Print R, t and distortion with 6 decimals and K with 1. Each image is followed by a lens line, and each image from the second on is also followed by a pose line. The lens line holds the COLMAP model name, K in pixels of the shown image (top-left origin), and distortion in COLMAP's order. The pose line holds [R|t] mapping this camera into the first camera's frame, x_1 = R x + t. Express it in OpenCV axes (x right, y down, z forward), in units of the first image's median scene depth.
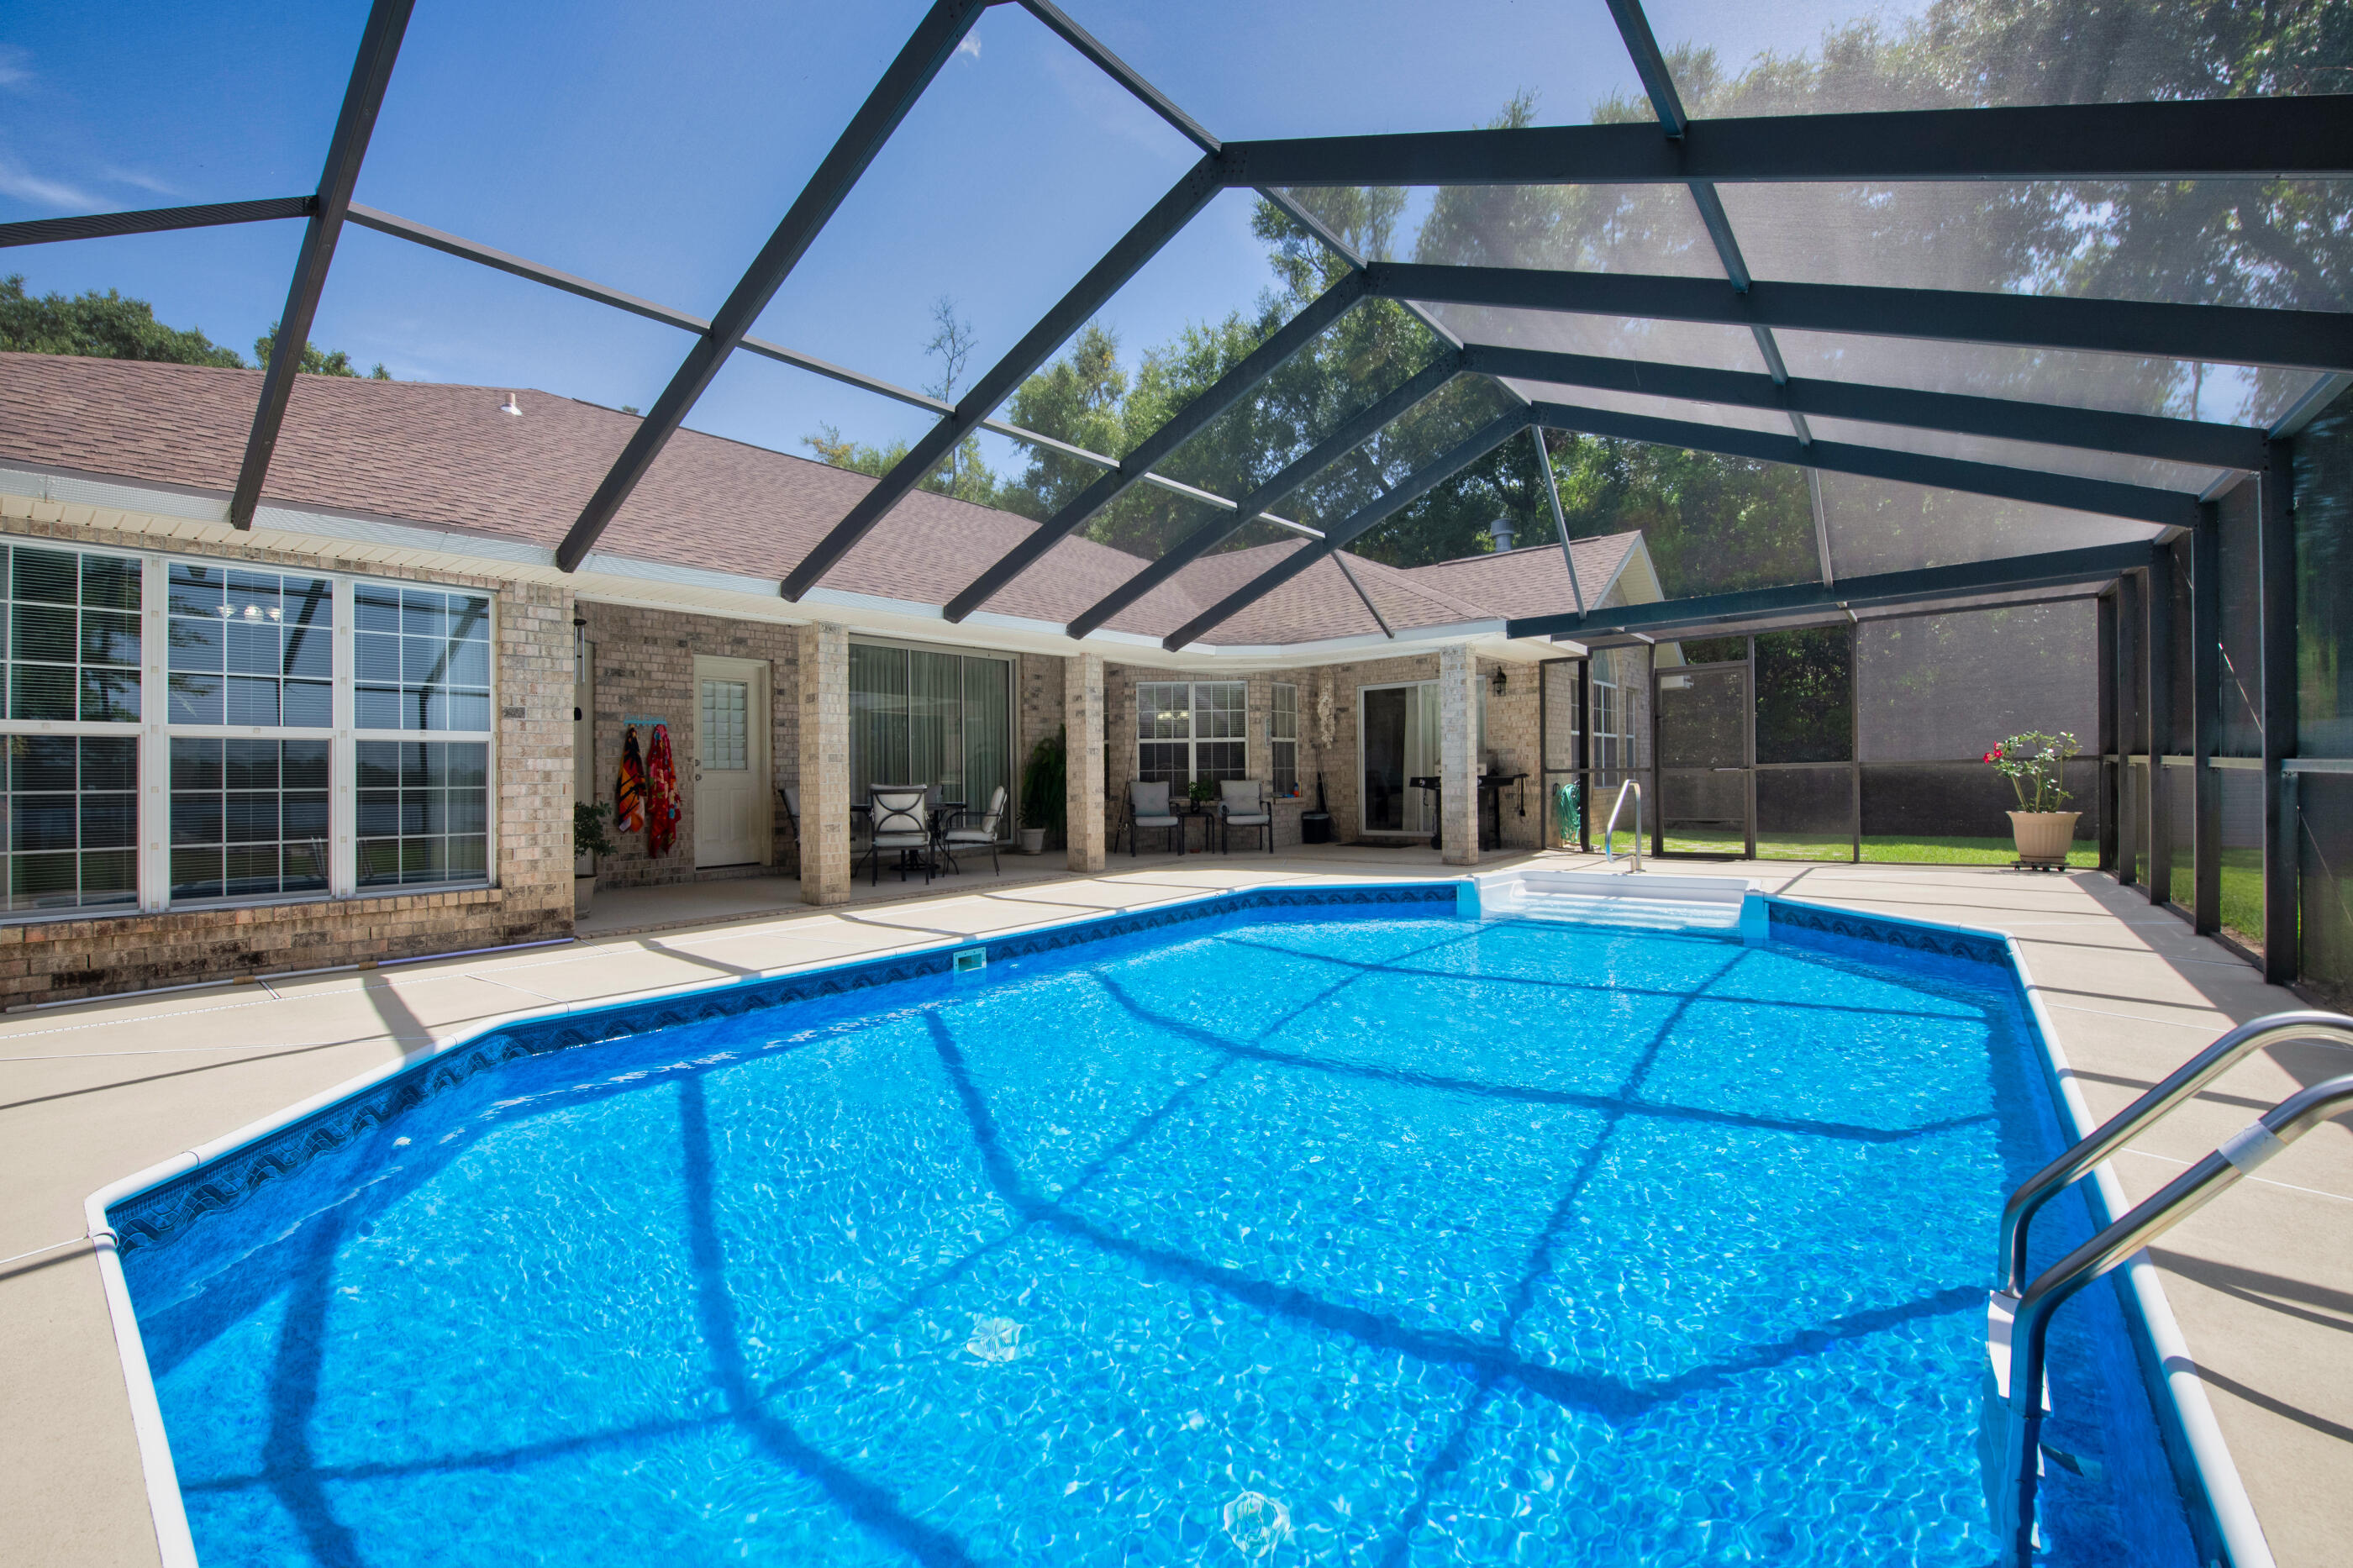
lens RADIAL K [[966.3, 0, 1176.5], [0, 966.3, 784.0], [0, 0, 1]] dist [-0.031434, -0.000133]
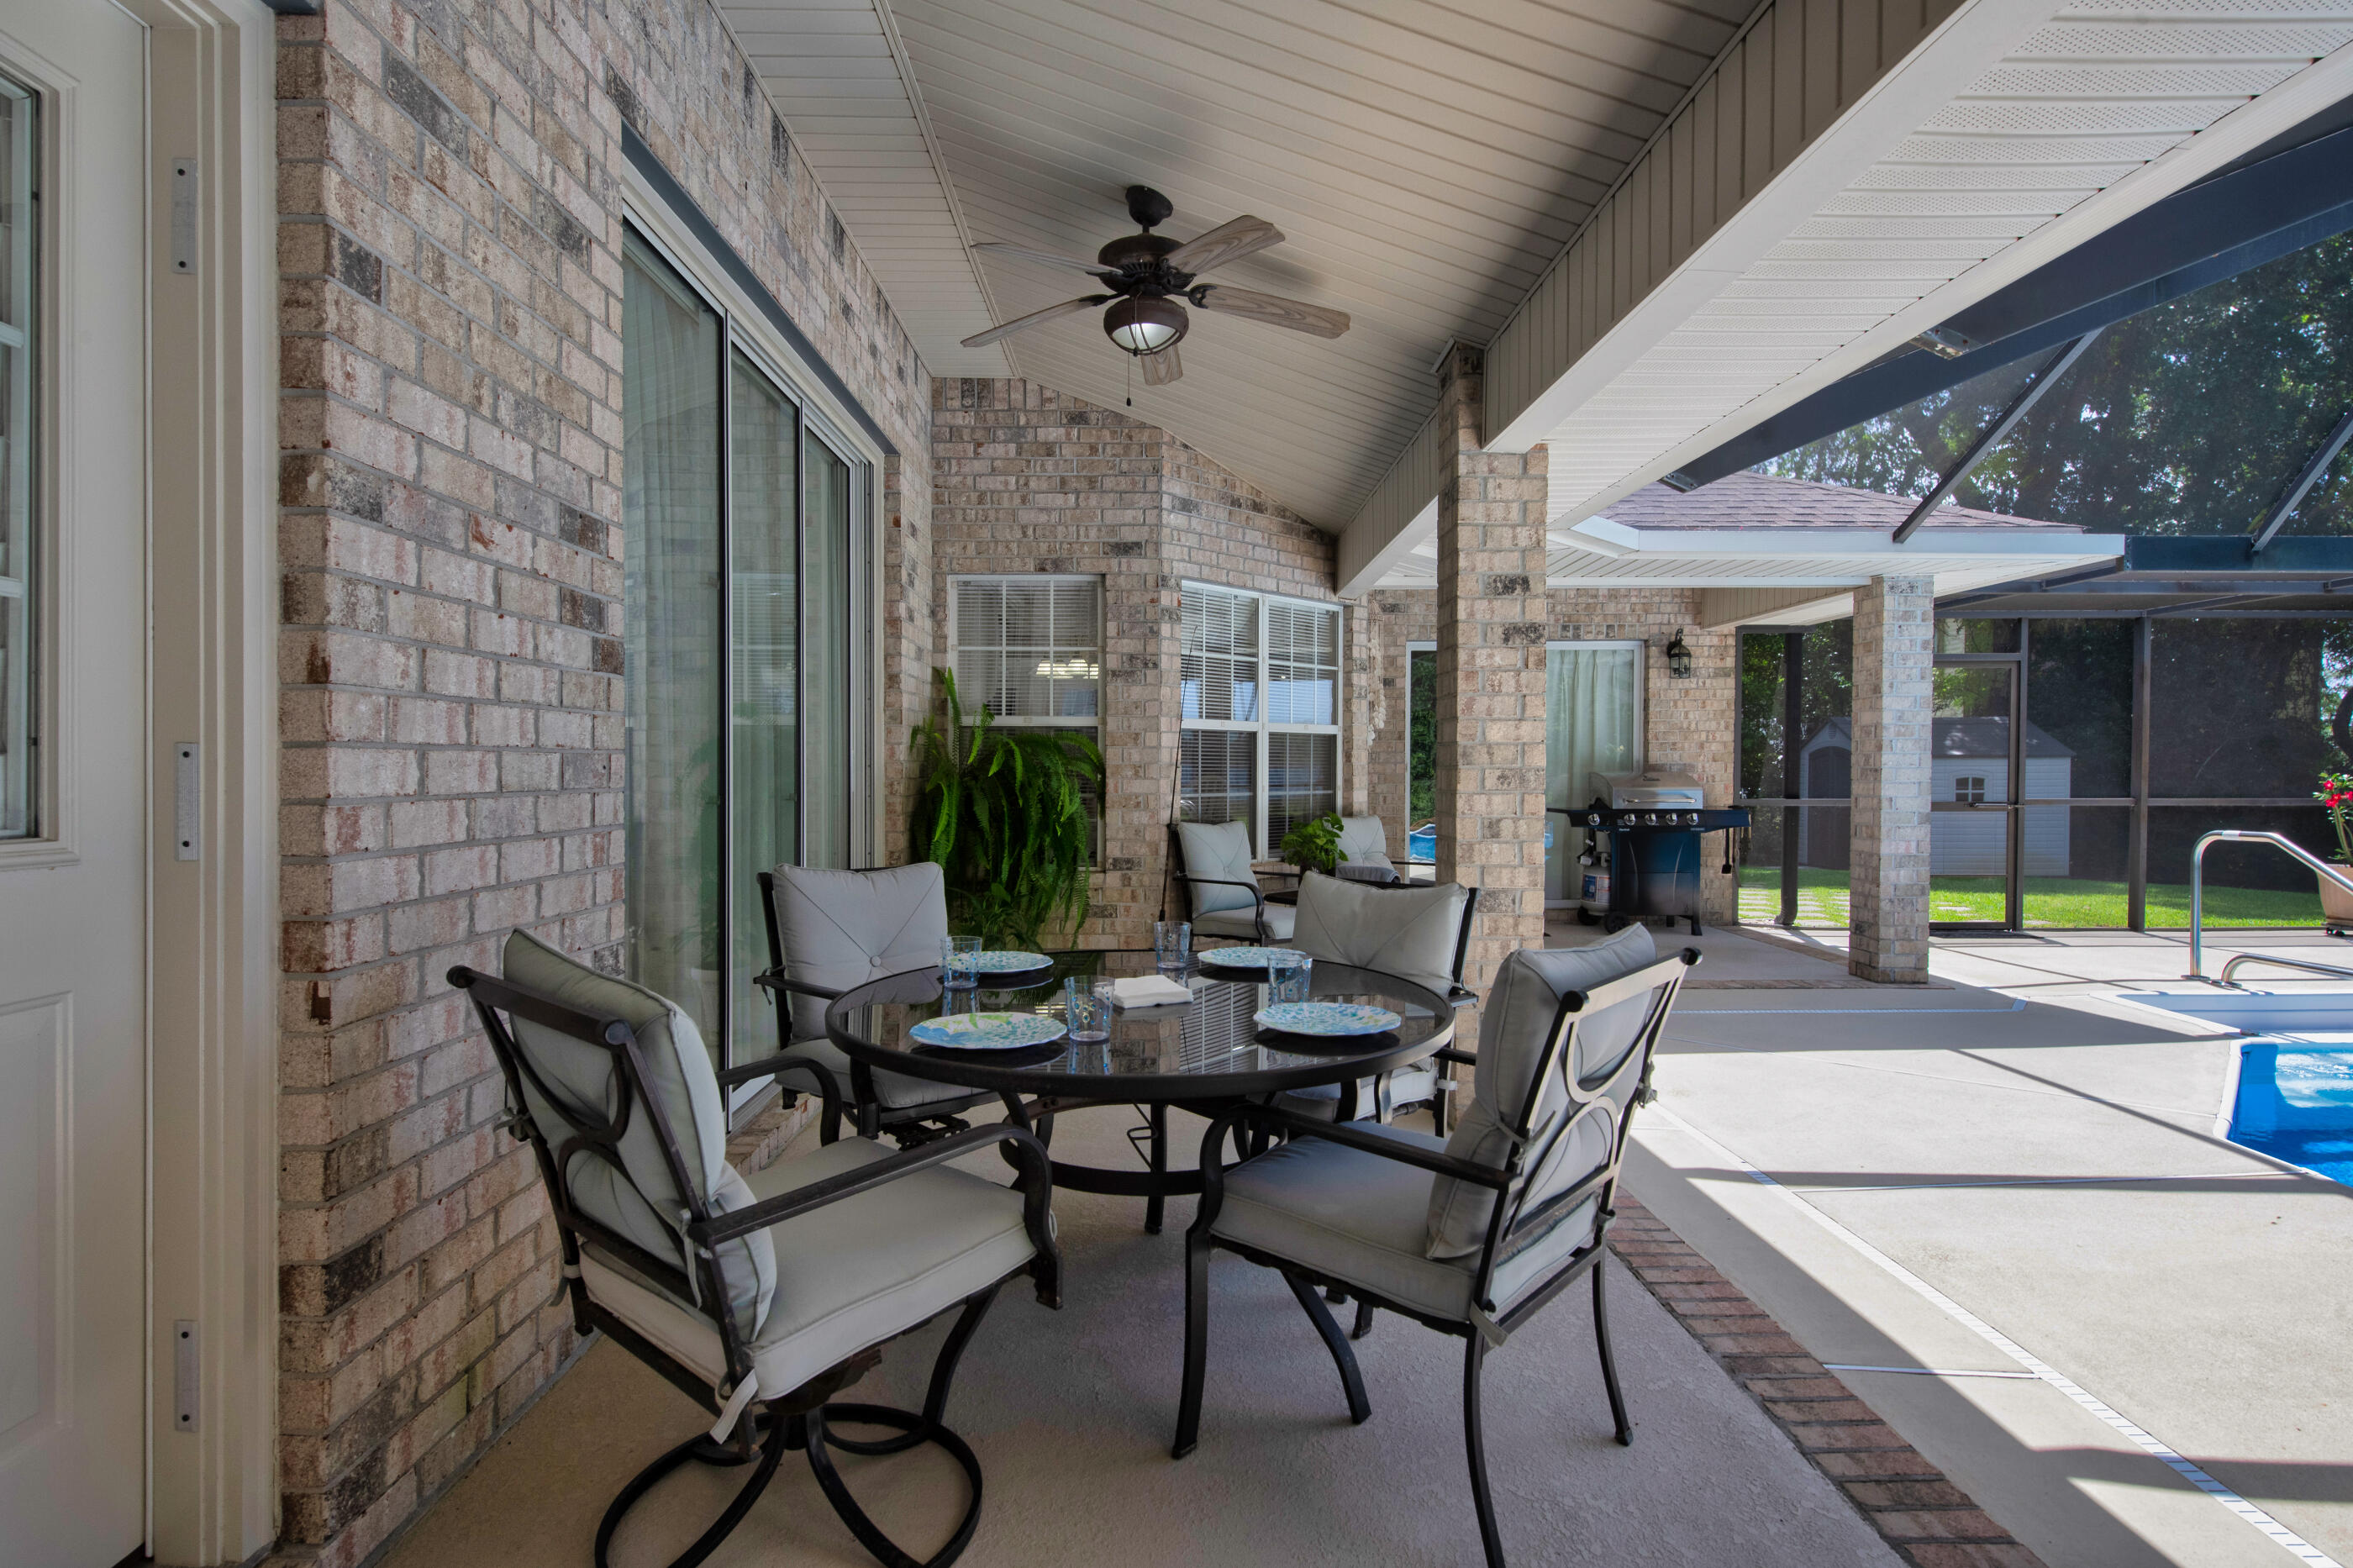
lens RADIAL K [[1102.6, 0, 1176.5], [0, 1102.6, 784.0], [0, 0, 1]] dist [-0.000021, -0.000108]
pose [[0.792841, 0.008614, 0.609367, -0.484334], [-0.008405, 0.999960, -0.003200, -0.026207], [-0.609370, -0.002585, 0.792882, 0.936893]]
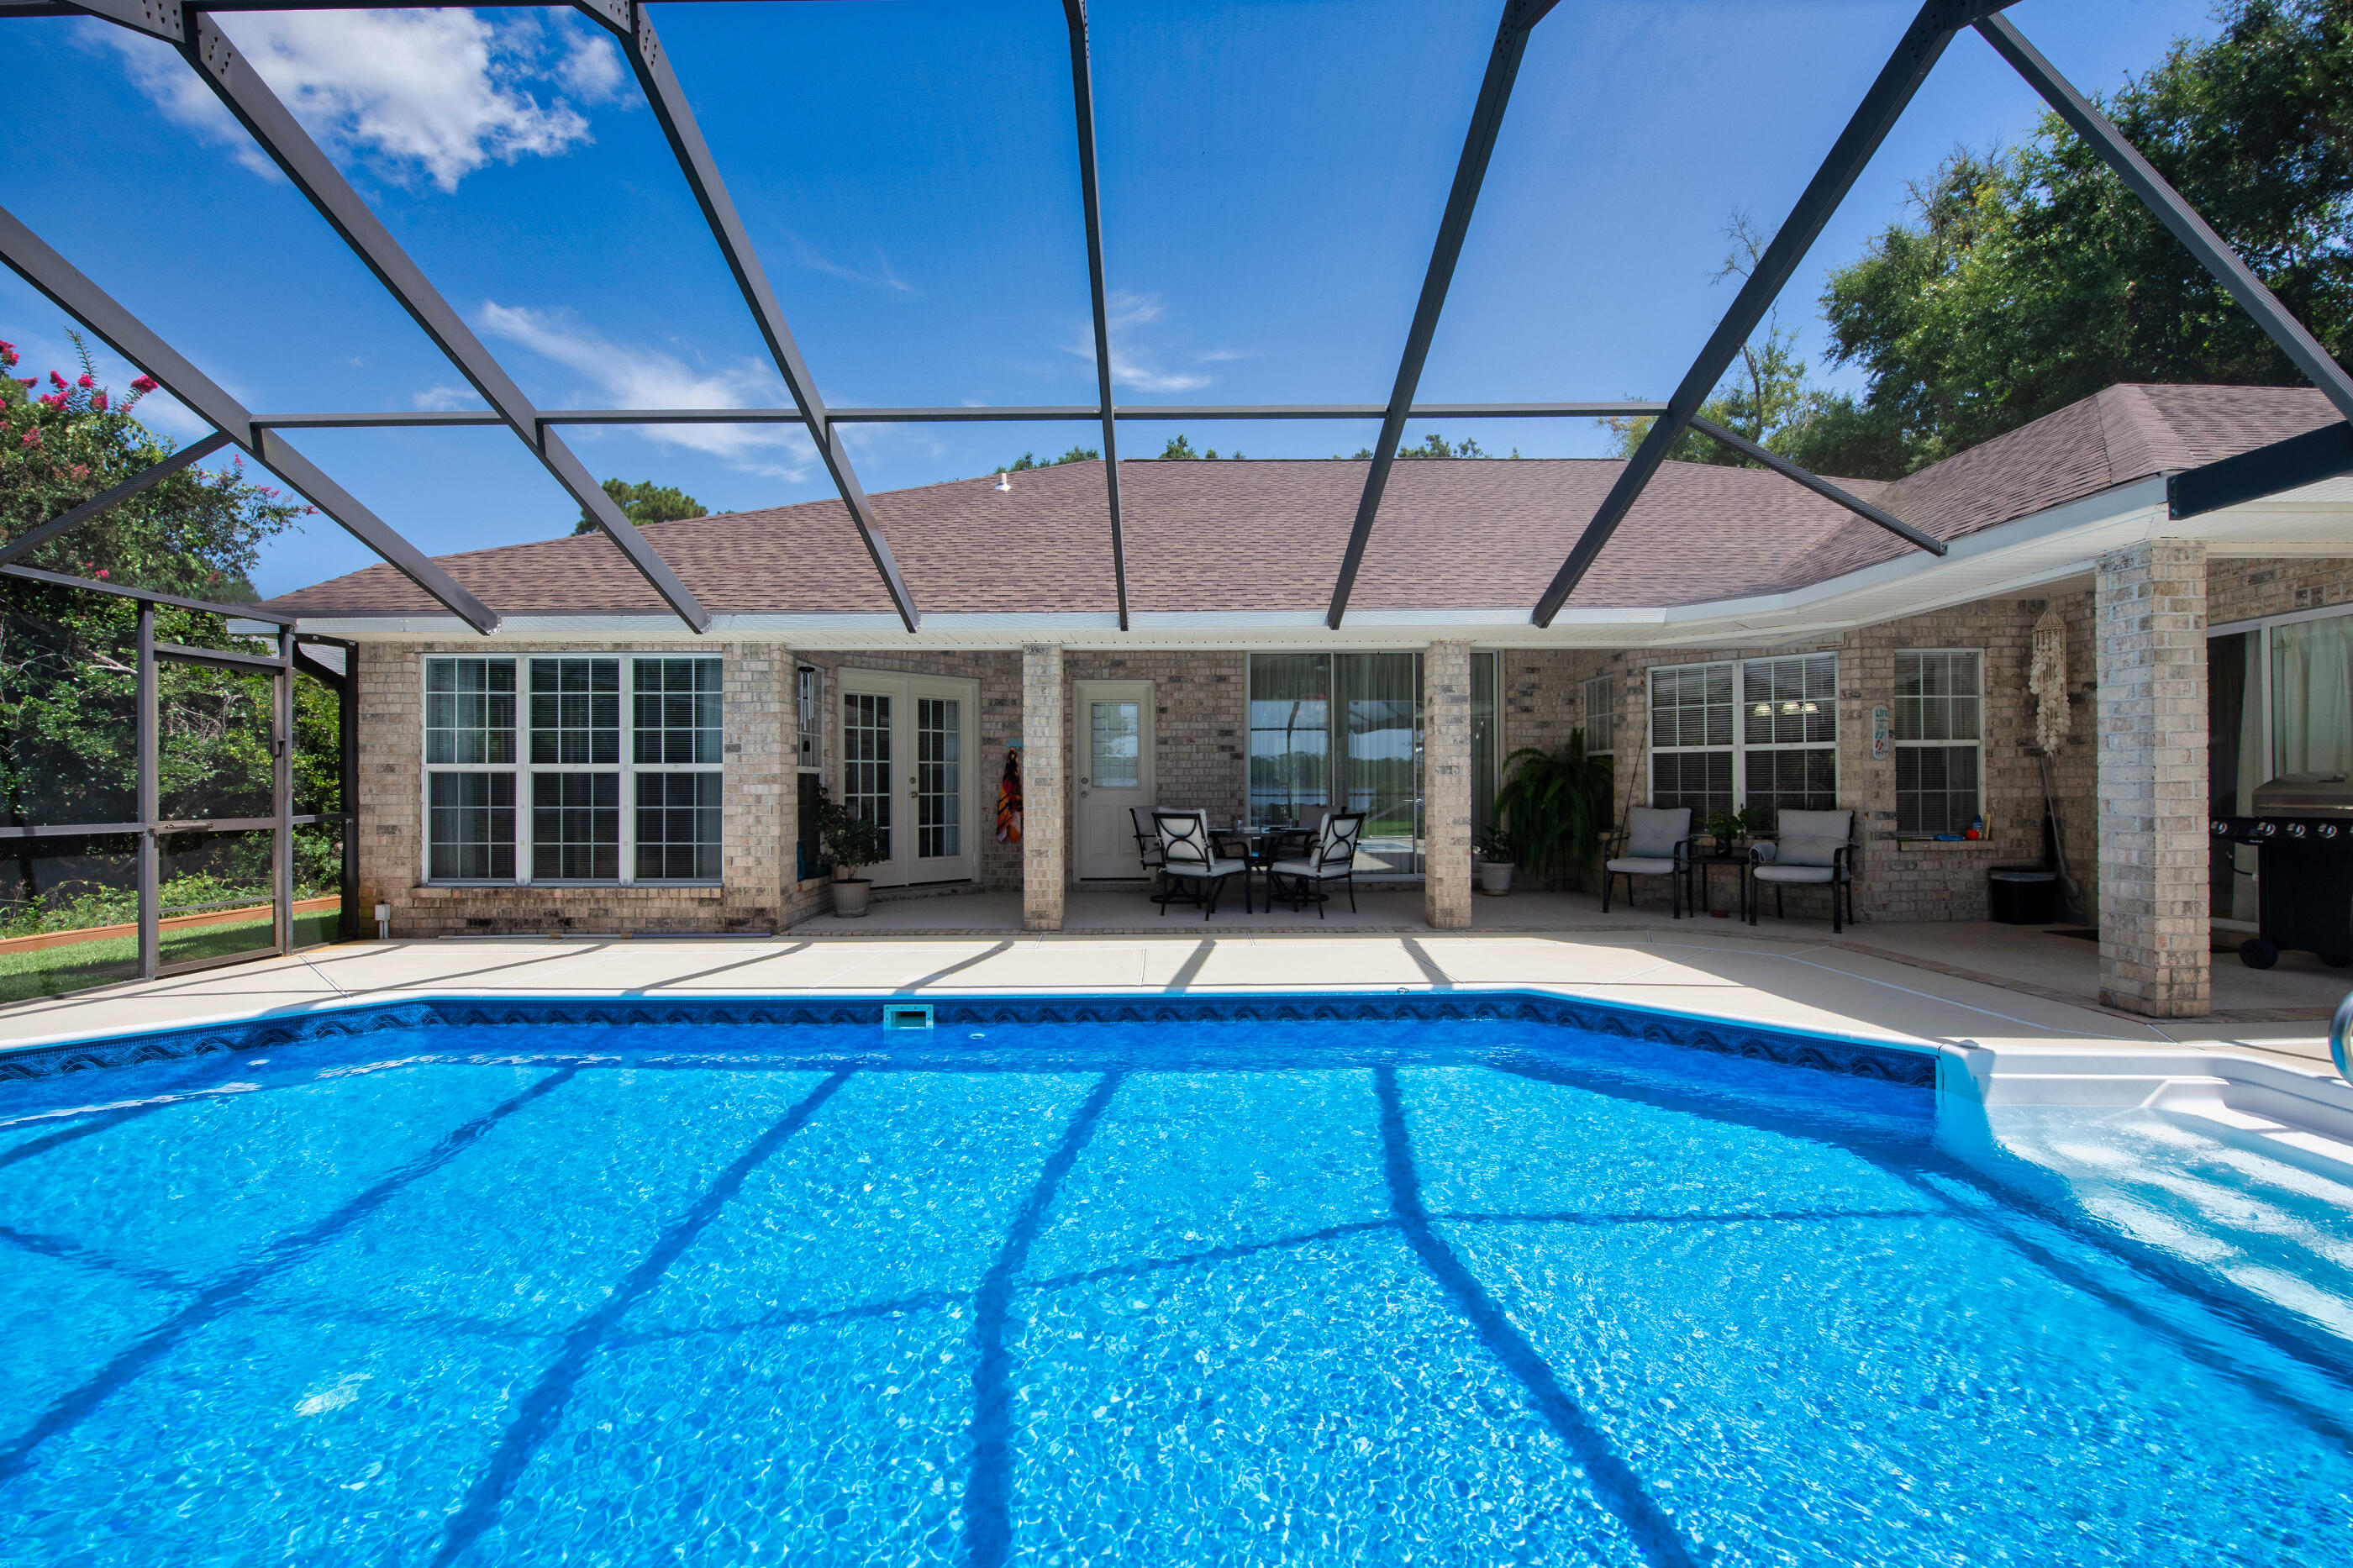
lens RADIAL K [[970.6, 0, 1176.5], [0, 970.6, 784.0], [0, 0, 1]] dist [-0.001963, -0.000188]
pose [[0.636724, 0.012434, -0.770992, 0.441285], [-0.013527, 0.999896, 0.004954, -0.028173], [0.770973, 0.007275, 0.636826, 0.427375]]
